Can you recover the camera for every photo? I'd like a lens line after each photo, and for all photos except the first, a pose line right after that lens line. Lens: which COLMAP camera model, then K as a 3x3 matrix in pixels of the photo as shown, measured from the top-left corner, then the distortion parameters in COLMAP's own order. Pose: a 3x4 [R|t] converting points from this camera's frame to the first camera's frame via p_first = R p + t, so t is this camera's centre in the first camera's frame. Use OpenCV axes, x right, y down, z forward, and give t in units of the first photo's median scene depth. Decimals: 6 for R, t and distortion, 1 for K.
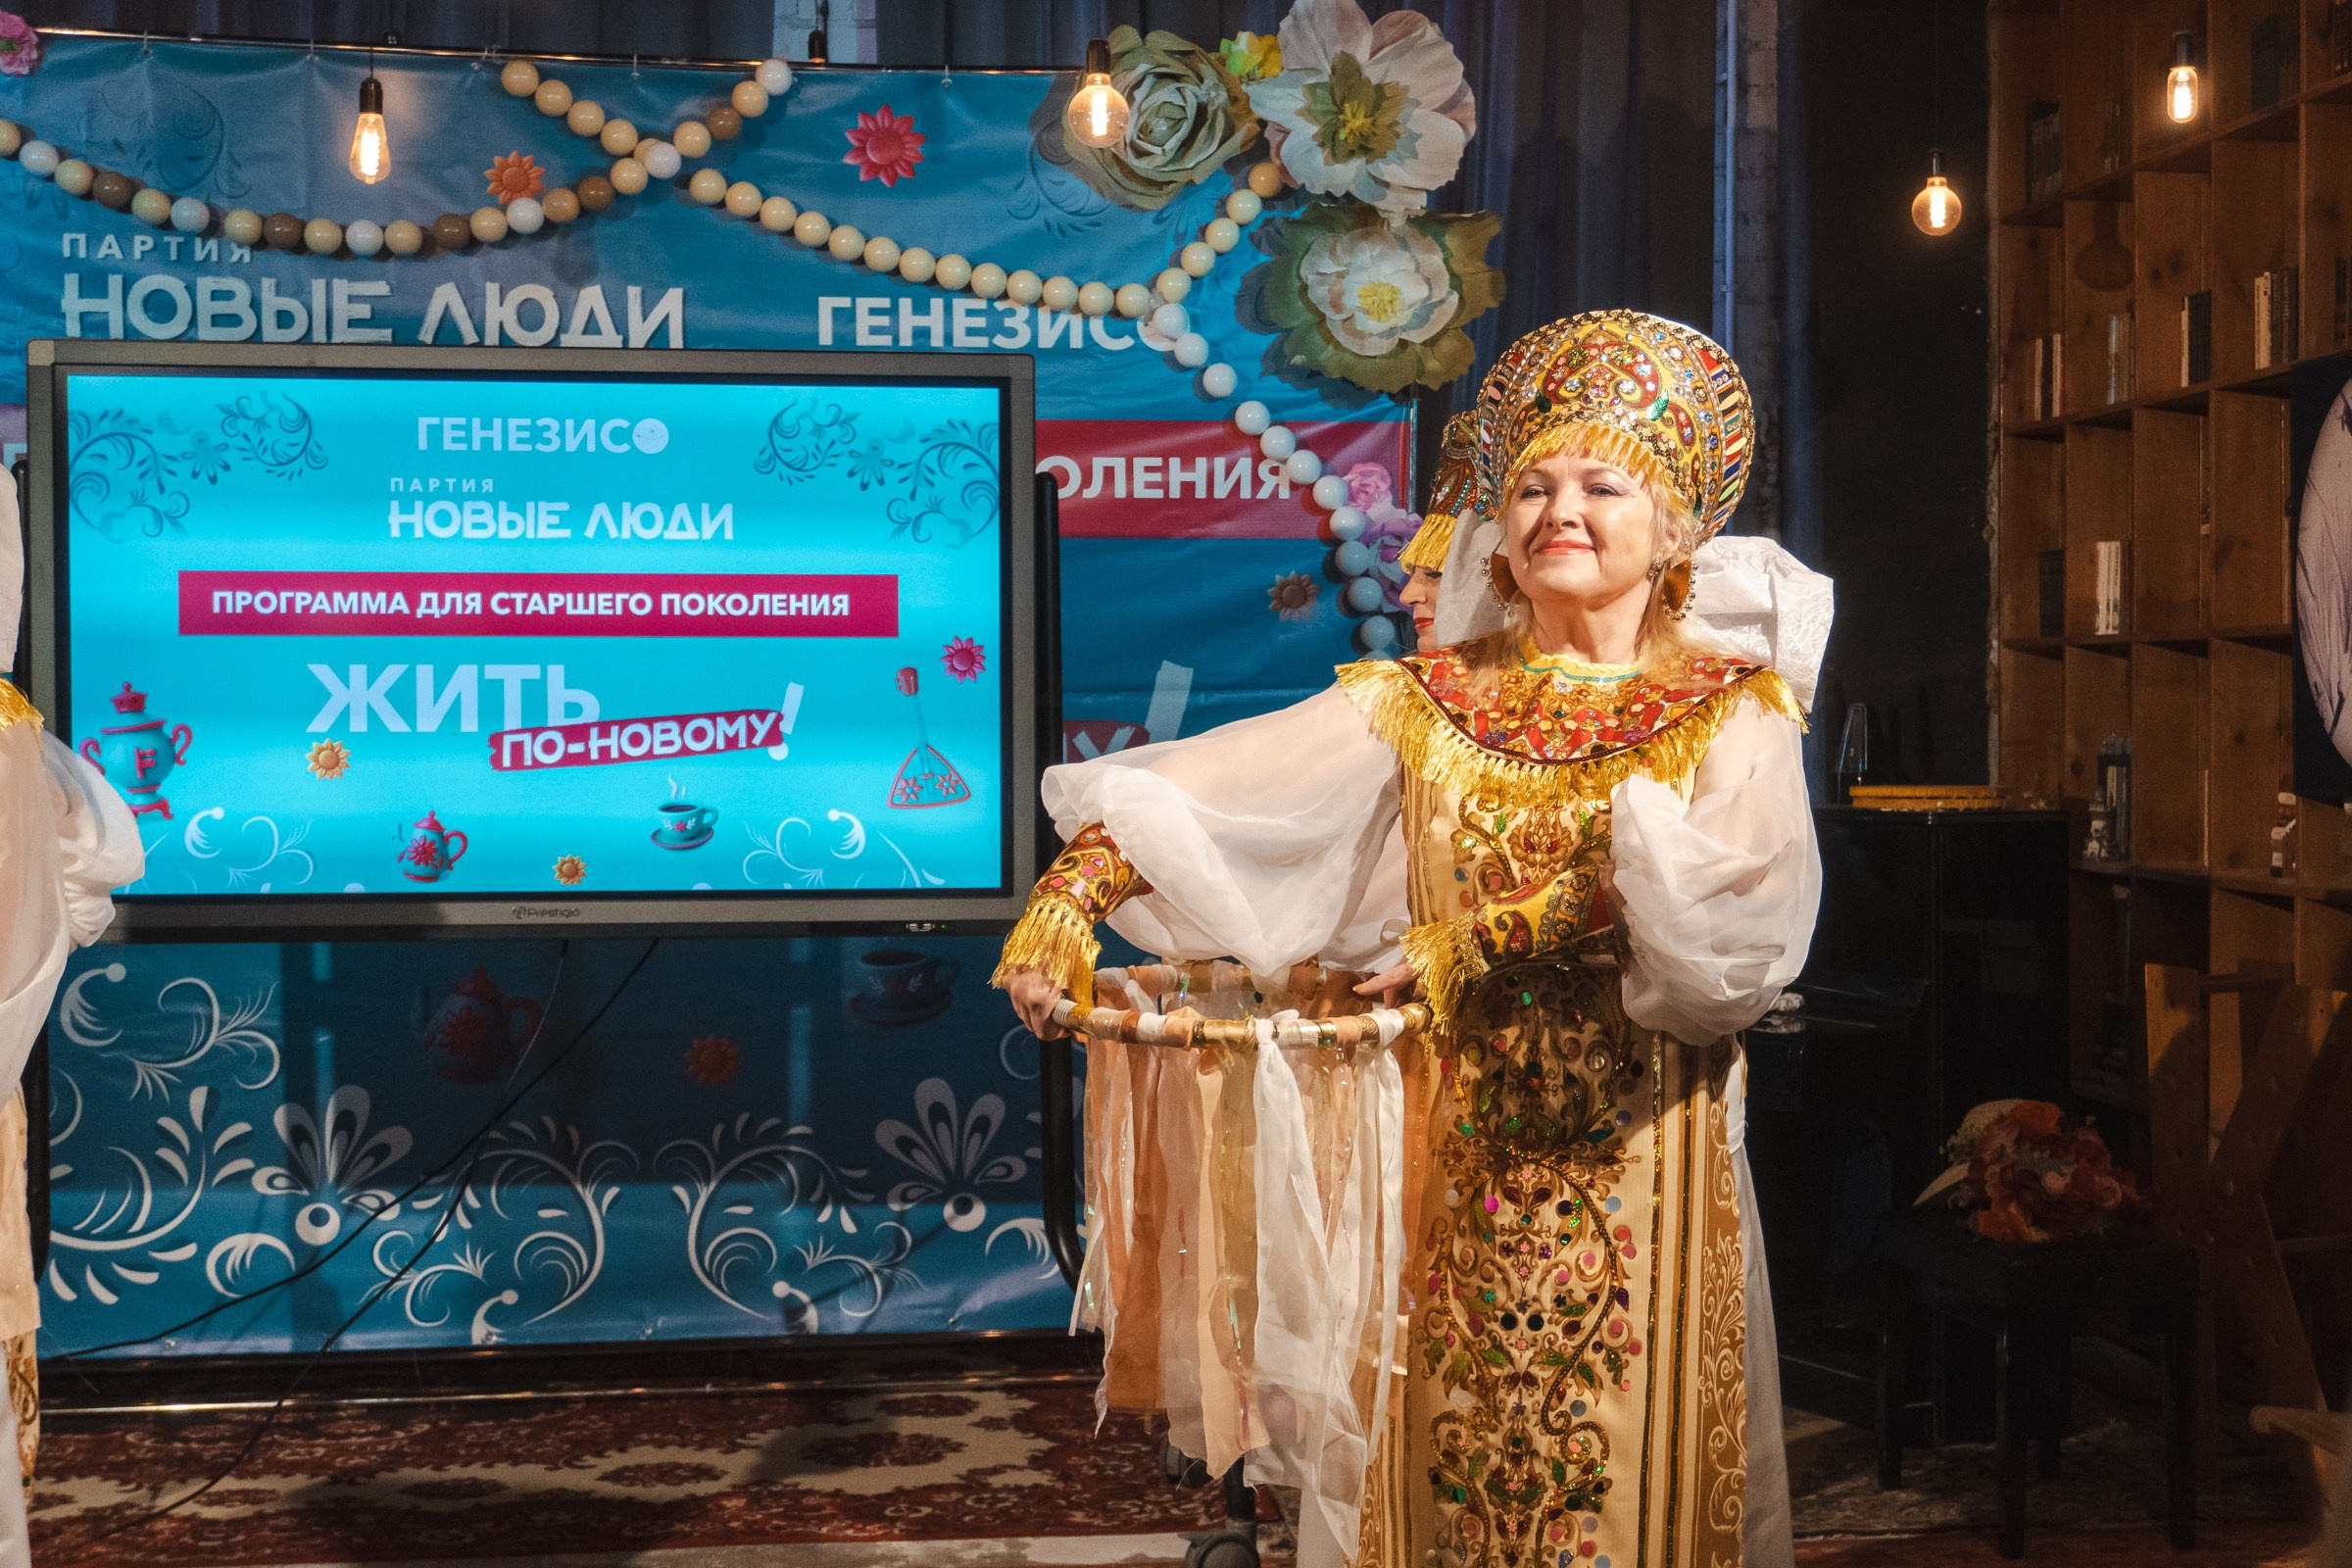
lens RADIAL K [[3331.4, 0, 1384.5], [0, 3331.4, 838.8], [0, 0, 1]] dist [0.027392, 0.000000]
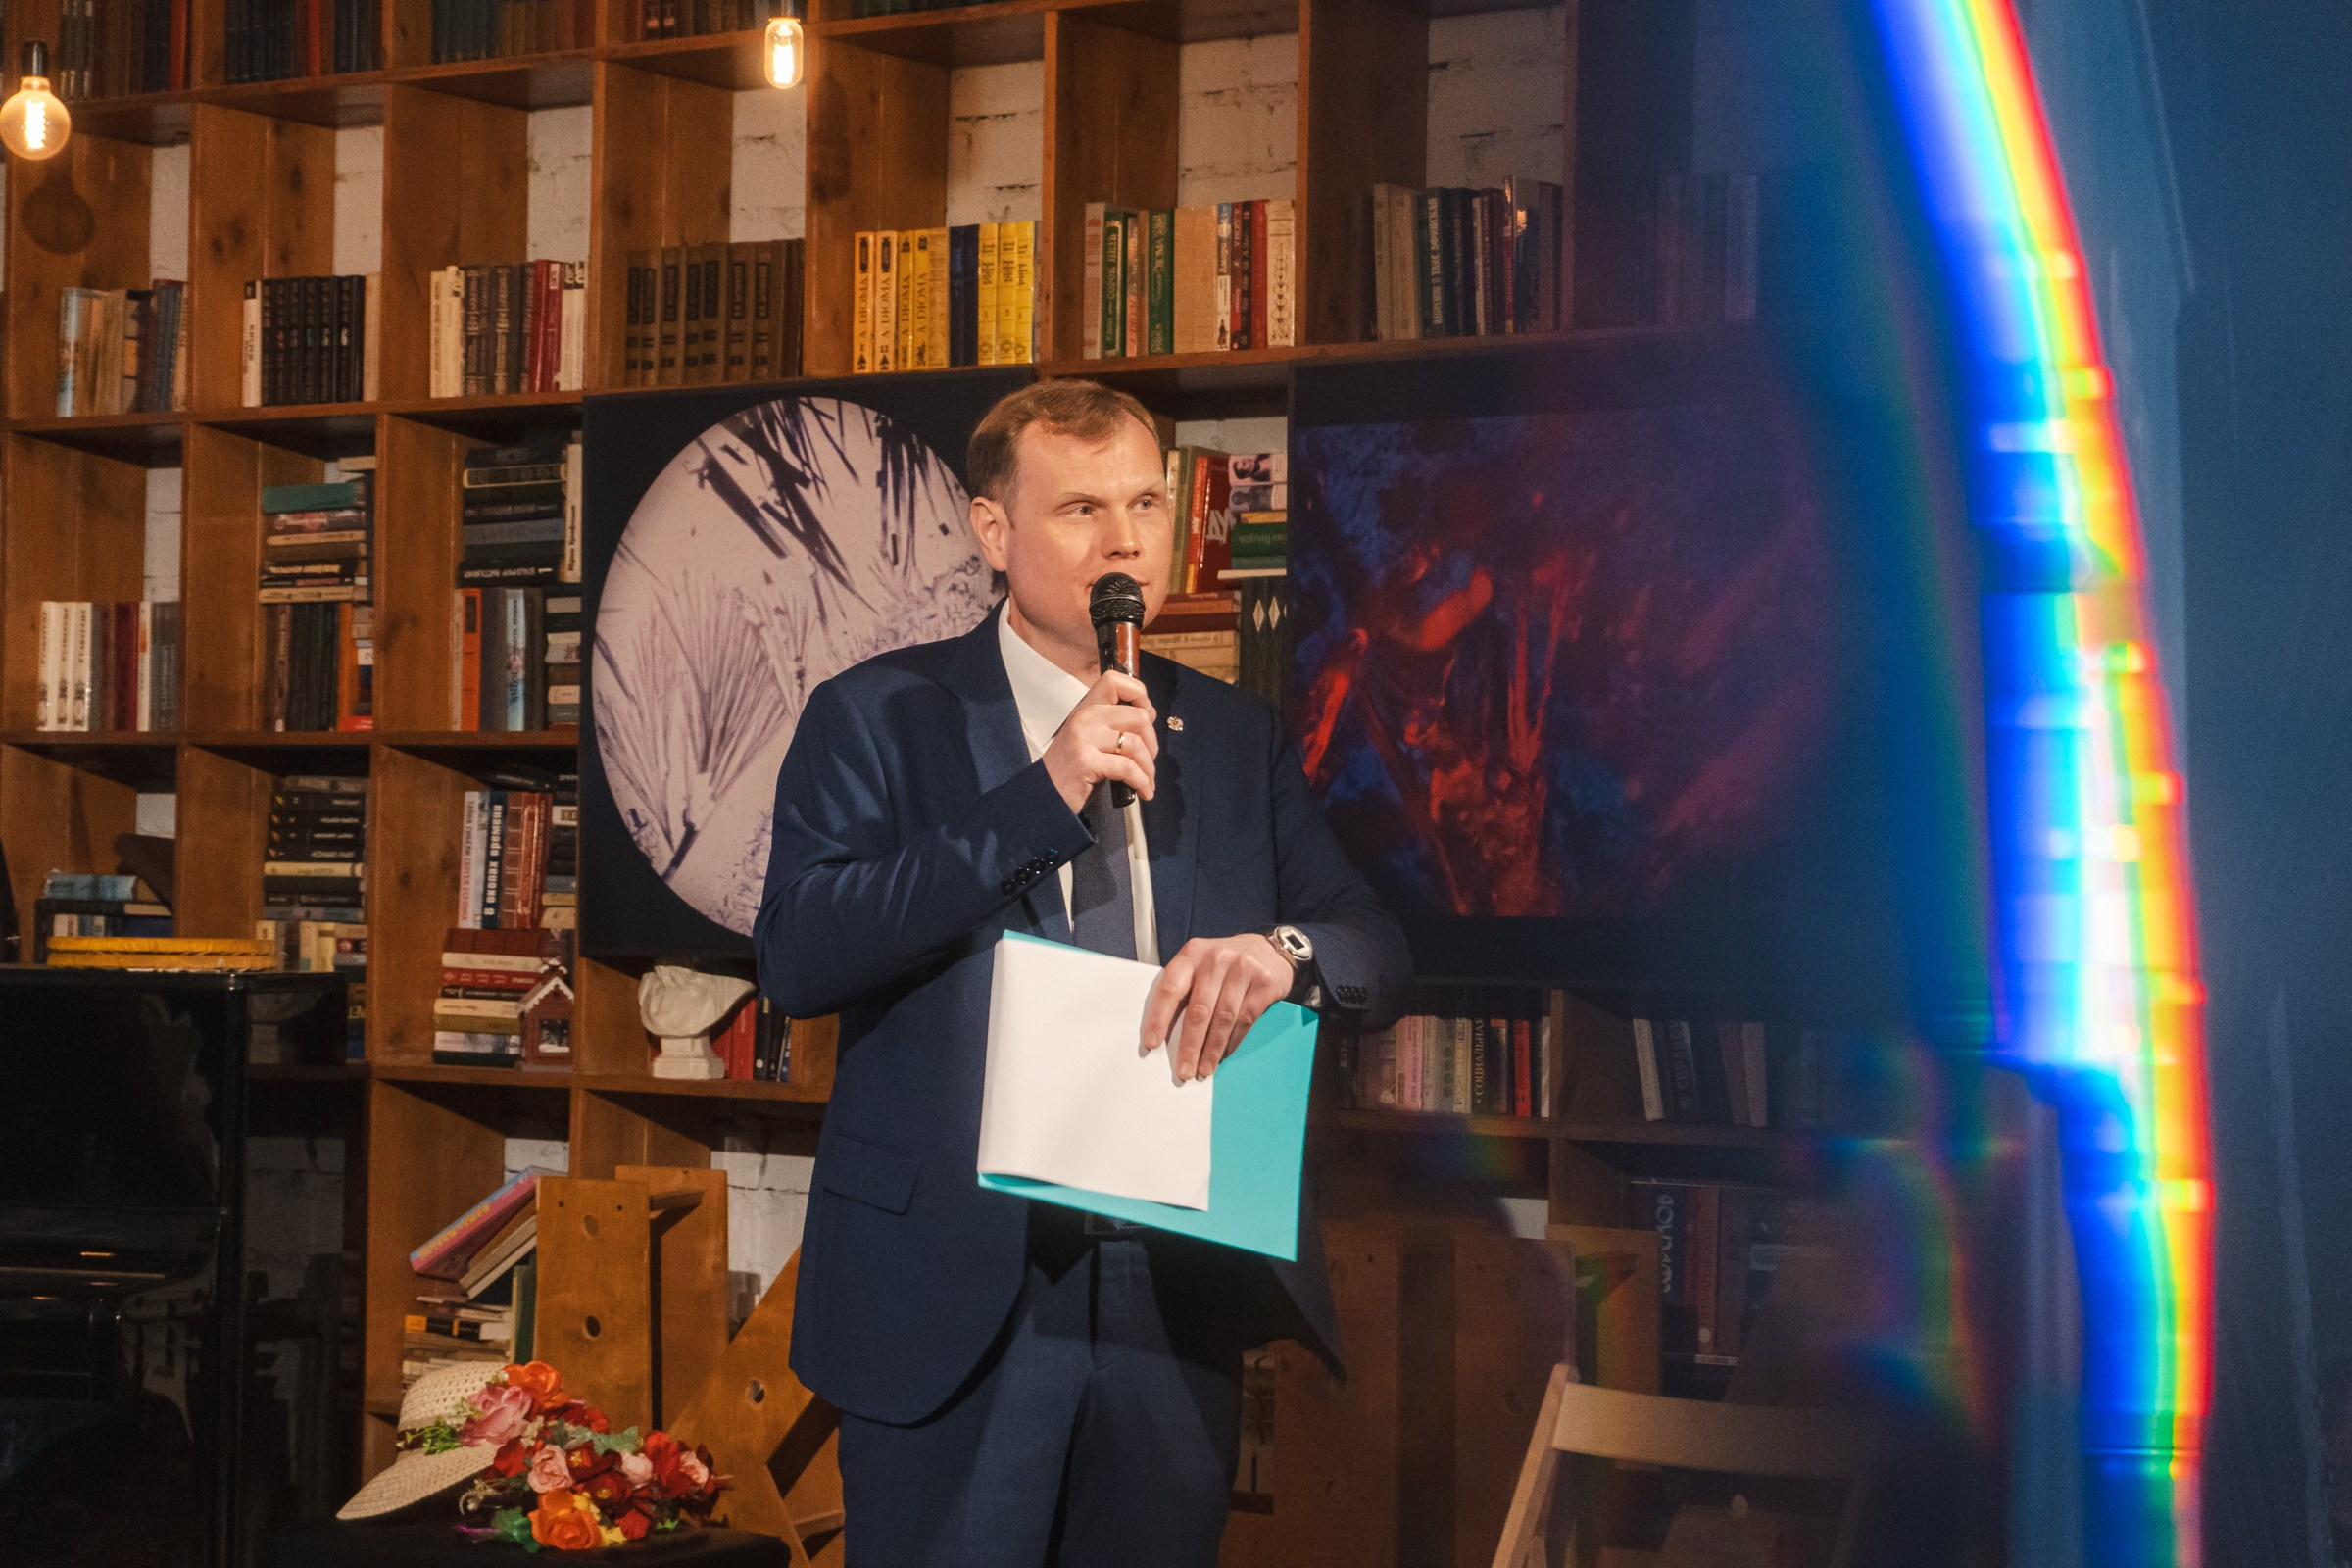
lens RADIAL K [[4933.4, 0, 1076.9], [0, 4933.4, 818.4], [0, 0, 1]] dist [0.053145, 0.000000]
pose [[0.701471, 0.028826, 0.712115, -0.384793], [0.001863, 0.999104, -0.042278, 0.002621], [-0.712696, 0.030983, 0.700789, 0.103417]]
